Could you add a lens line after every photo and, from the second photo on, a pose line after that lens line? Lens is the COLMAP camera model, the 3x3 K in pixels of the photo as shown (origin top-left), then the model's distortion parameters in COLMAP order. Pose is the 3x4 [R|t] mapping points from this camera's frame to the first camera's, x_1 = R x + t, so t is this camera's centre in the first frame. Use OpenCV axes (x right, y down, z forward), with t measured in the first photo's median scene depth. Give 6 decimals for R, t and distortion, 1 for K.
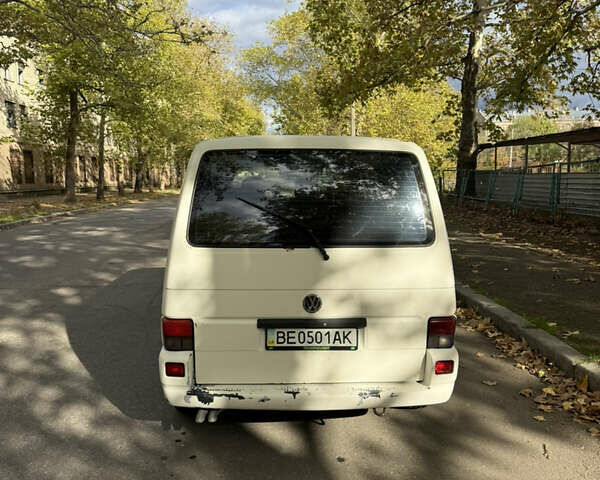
lens RADIAL K [[564.4, 0, 299.3], [0, 564.4, 251.9], [0, 0, 1]] dist [0.197846, -0.385860]
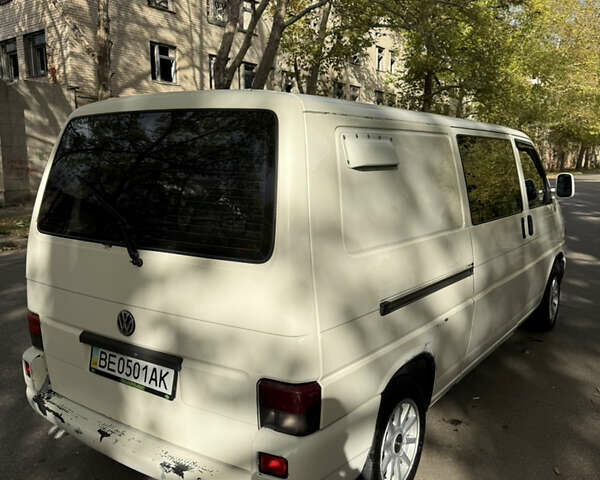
lens RADIAL K [[564.4, 0, 299.3], [0, 564.4, 251.9], [0, 0, 1]] dist [0.197846, -0.385860]
pose [[0.777765, 0.102684, -0.620111, 0.642082], [-0.086447, 0.994665, 0.056281, -0.061508], [0.622582, 0.009833, 0.782493, 0.549072]]
